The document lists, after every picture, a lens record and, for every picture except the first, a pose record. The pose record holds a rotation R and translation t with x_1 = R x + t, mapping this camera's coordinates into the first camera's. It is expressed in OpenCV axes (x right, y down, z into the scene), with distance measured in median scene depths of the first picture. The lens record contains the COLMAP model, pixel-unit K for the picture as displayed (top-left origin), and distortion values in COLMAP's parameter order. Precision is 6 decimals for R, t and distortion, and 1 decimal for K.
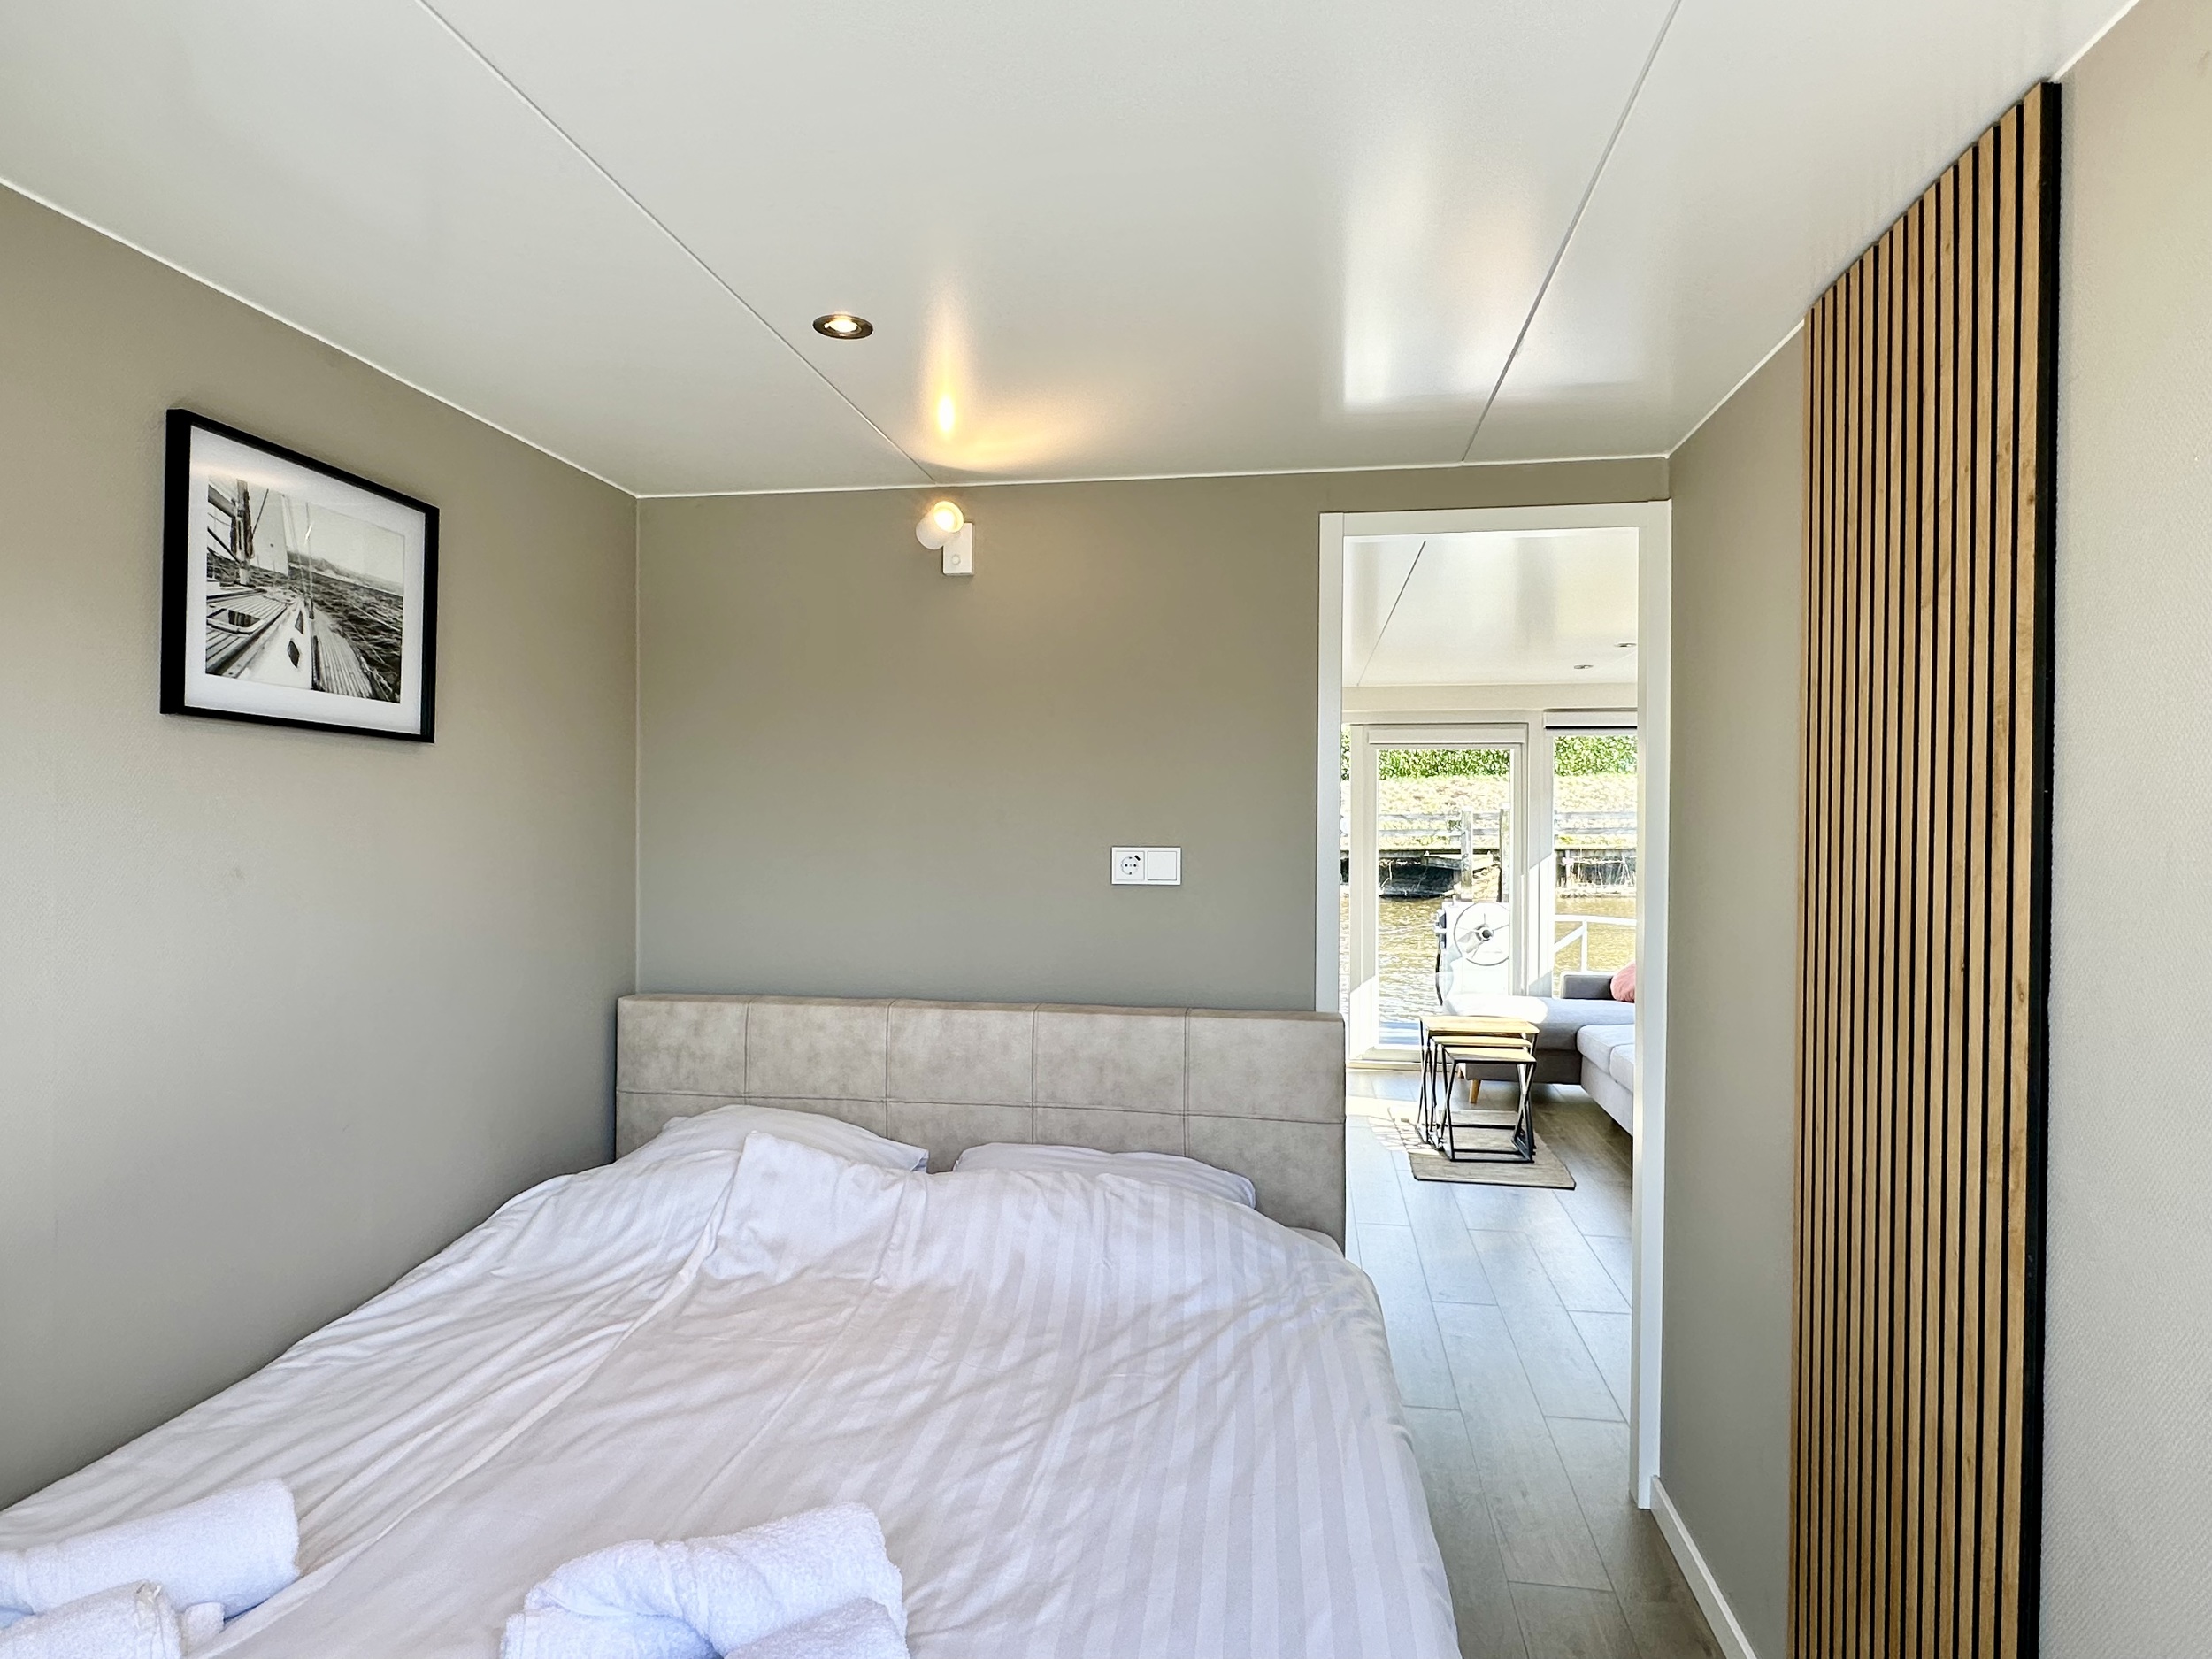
lens RADIAL K [[1234.7, 0, 1106.0], [0, 1234.7, 829.5], [0, 0, 1]] dist [0.004061, -0.000550]
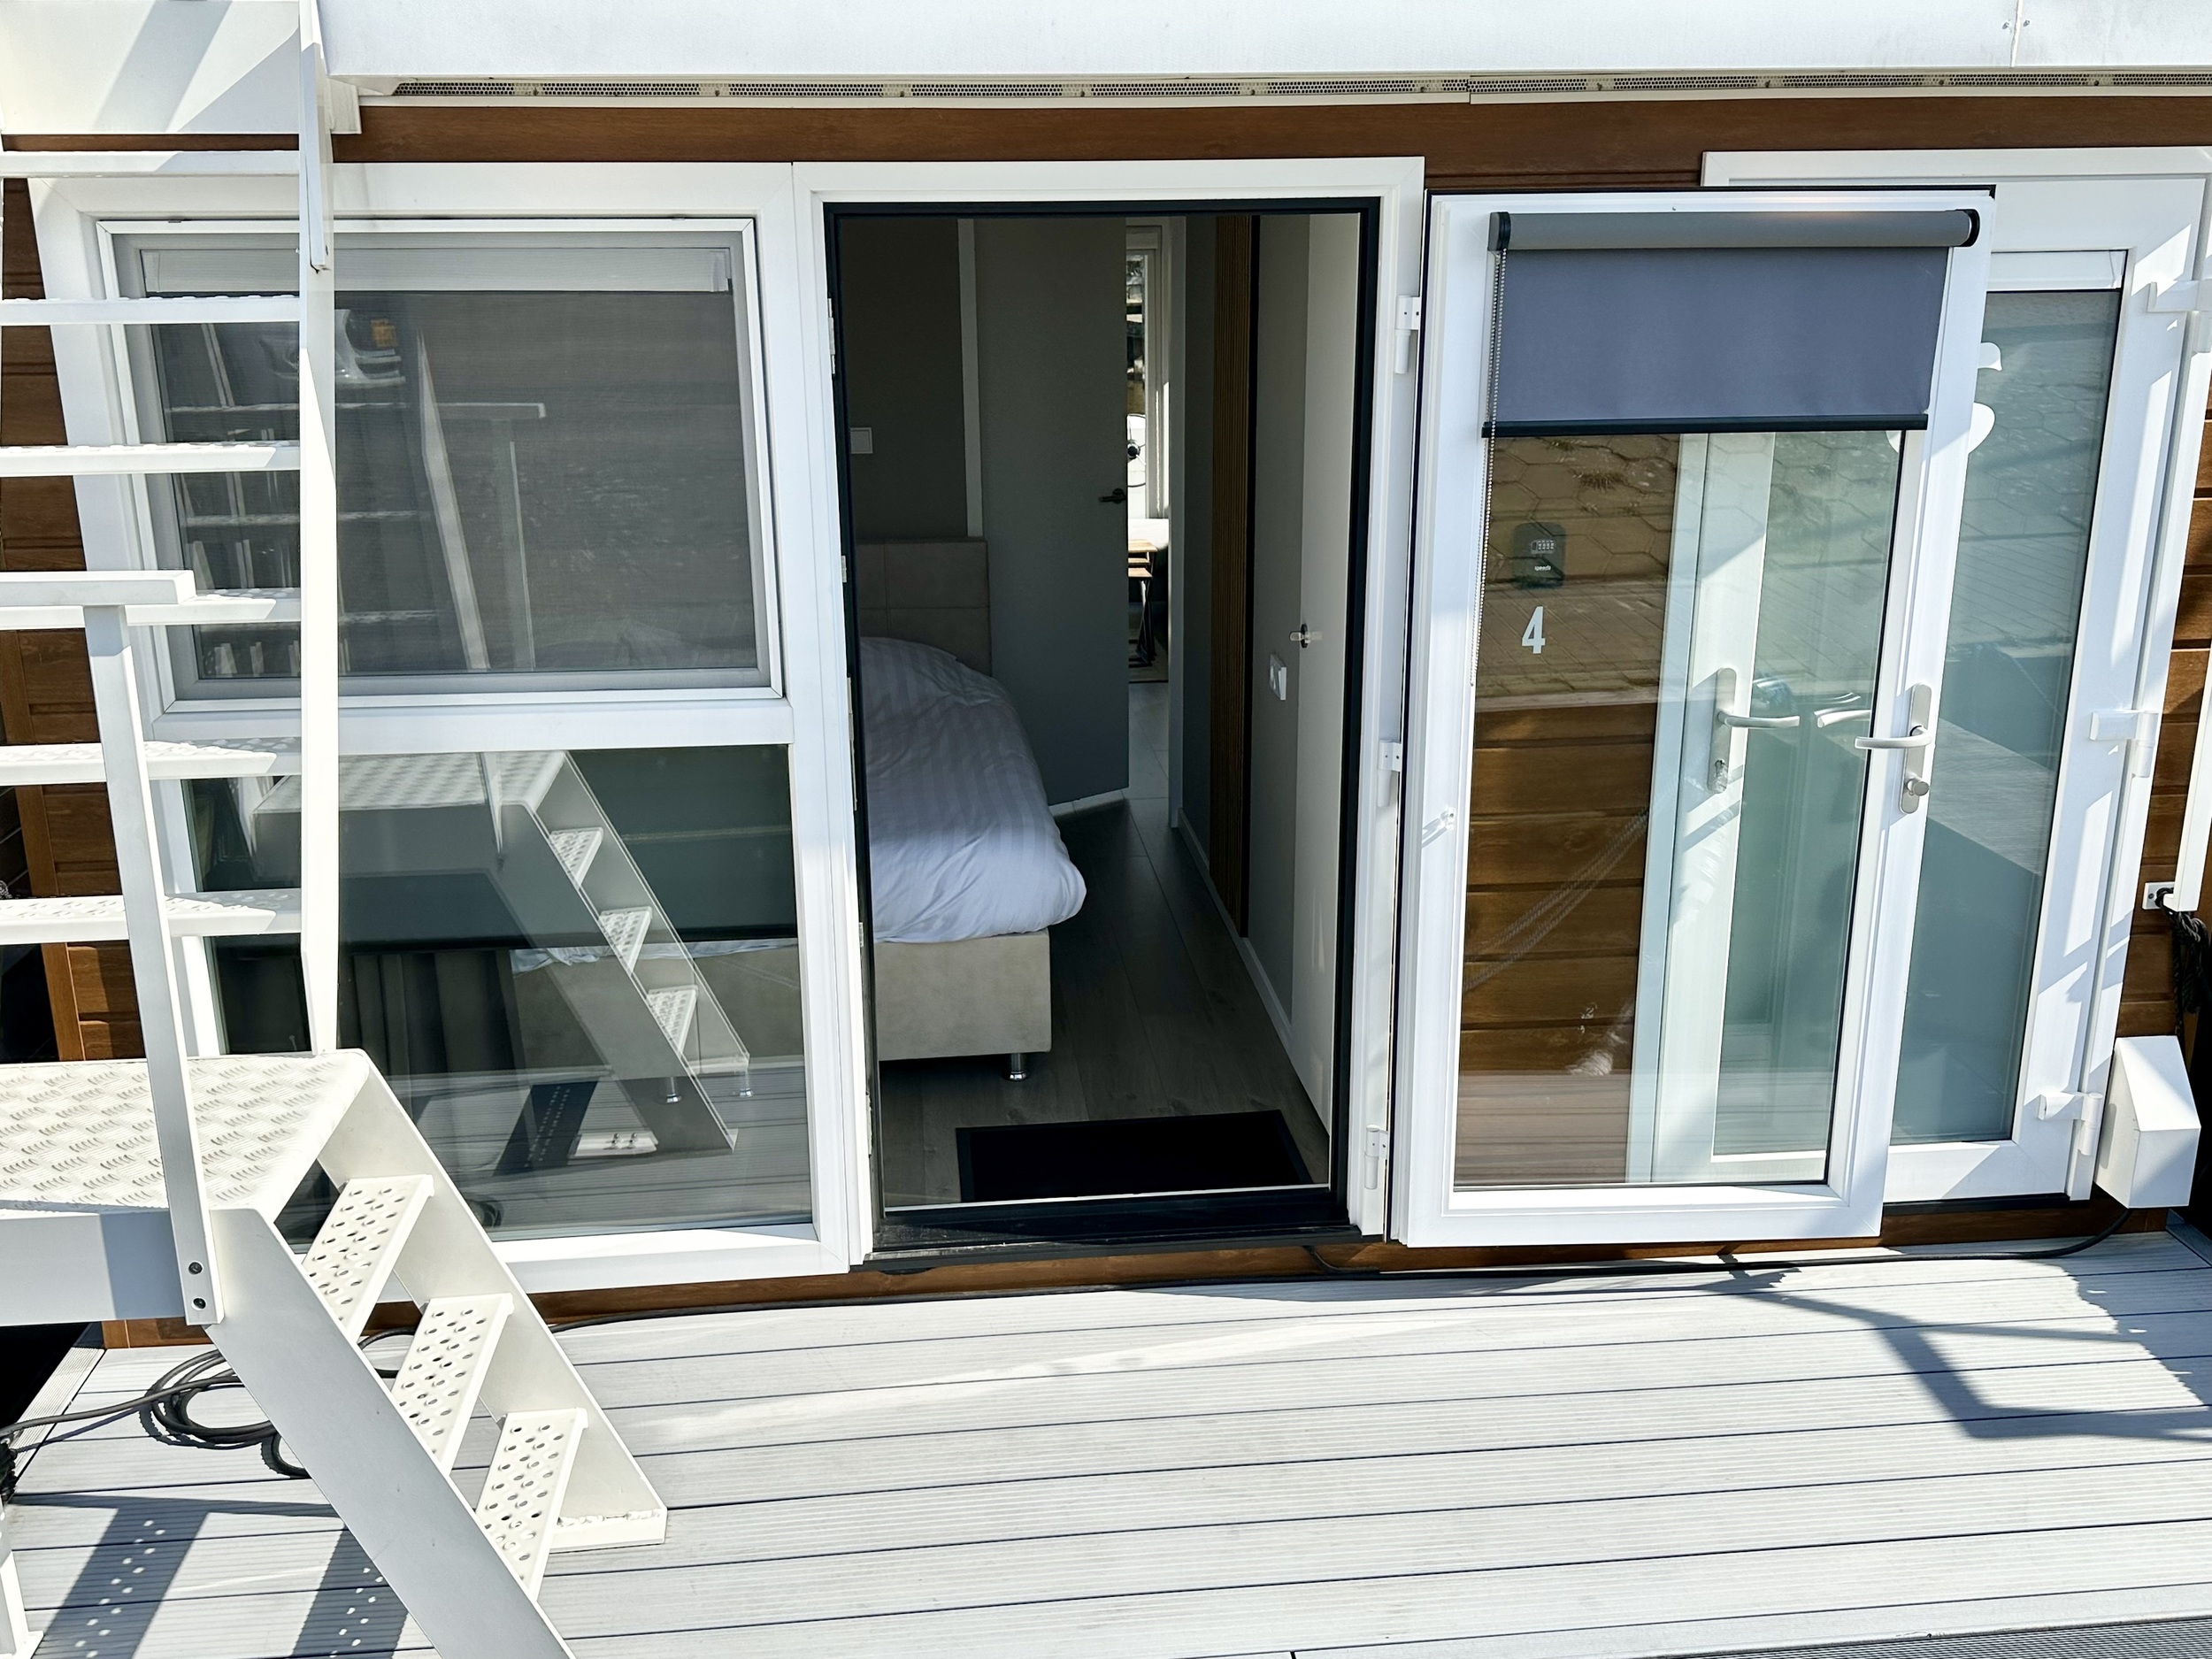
lens RADIAL K [[2118.9, 0, 1106.0], [0, 2118.9, 829.5], [0, 0, 1]] dist [0.063479, 0.004666]
pose [[0.966518, -0.086432, 0.241603, -0.307333], [0.019041, 0.963125, 0.268378, -0.188146], [-0.255891, -0.254792, 0.932524, -1.460259]]
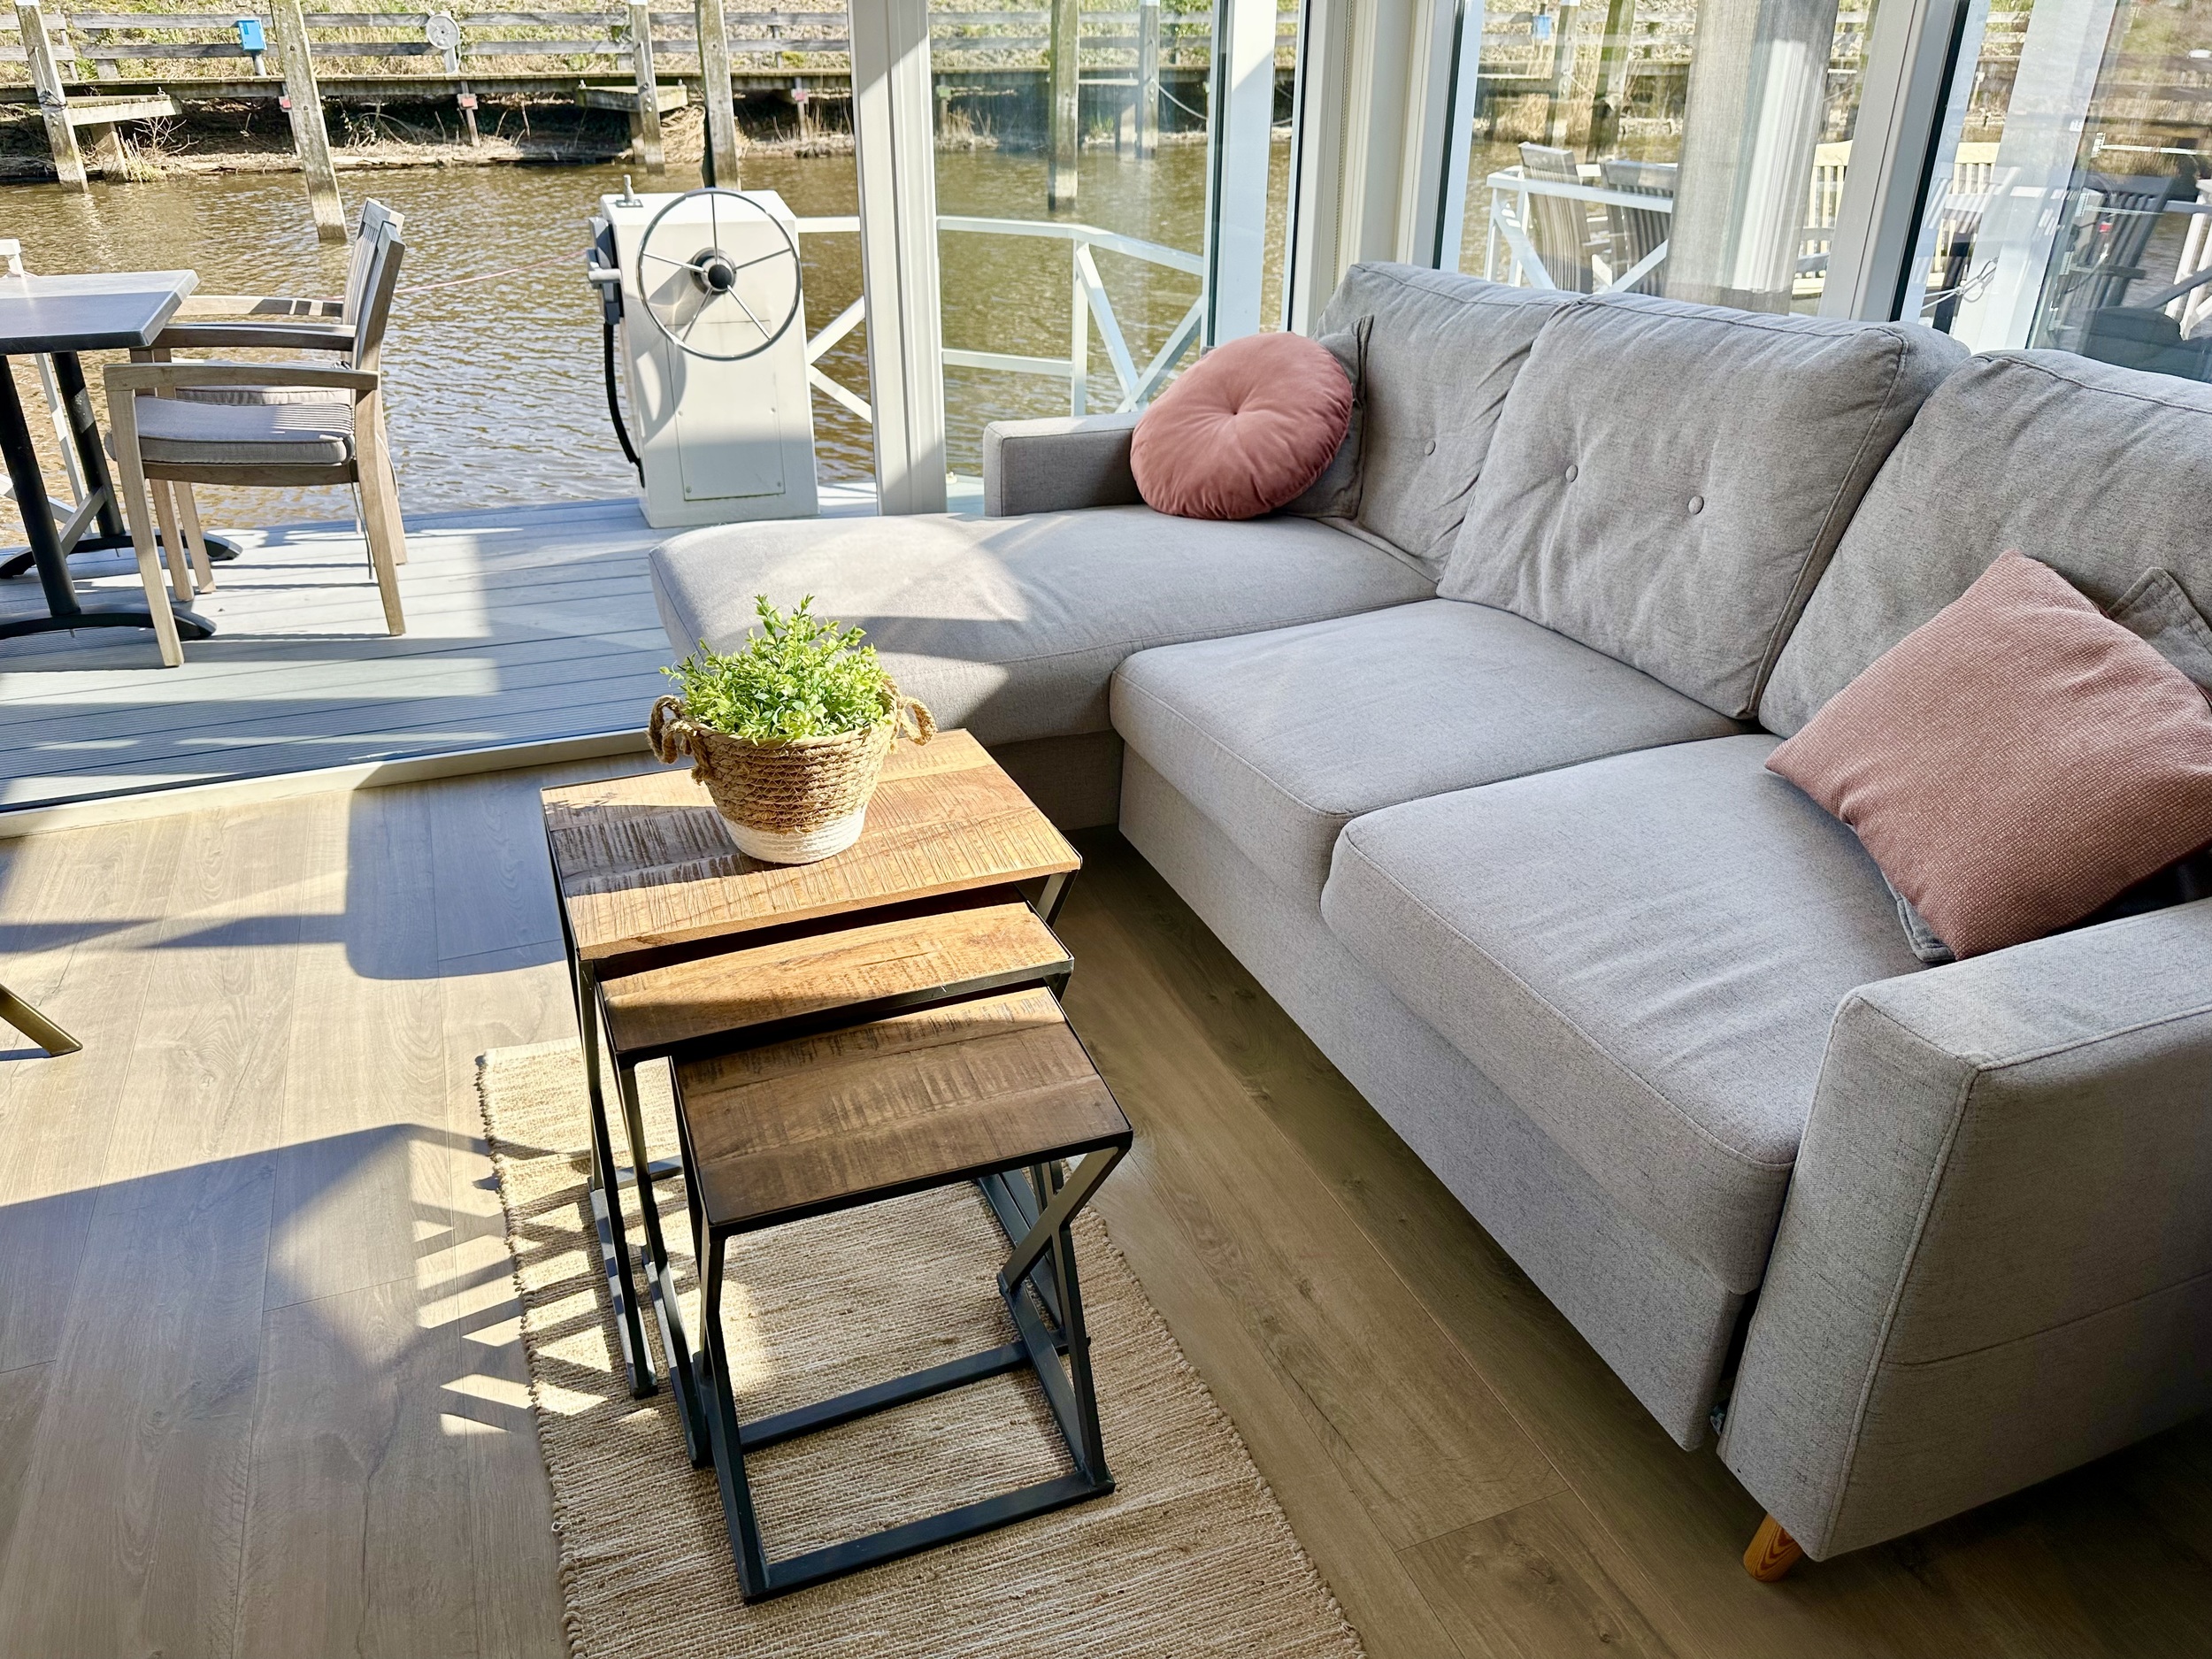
lens RADIAL K [[1604.8, 0, 1106.0], [0, 1604.8, 829.5], [0, 0, 1]] dist [-0.001512, -0.001321]
pose [[0.858075, -0.221929, 0.463093, 0.429658], [-0.002222, 0.900180, 0.435512, 0.066958], [-0.513520, -0.374731, 0.771929, 1.496390]]
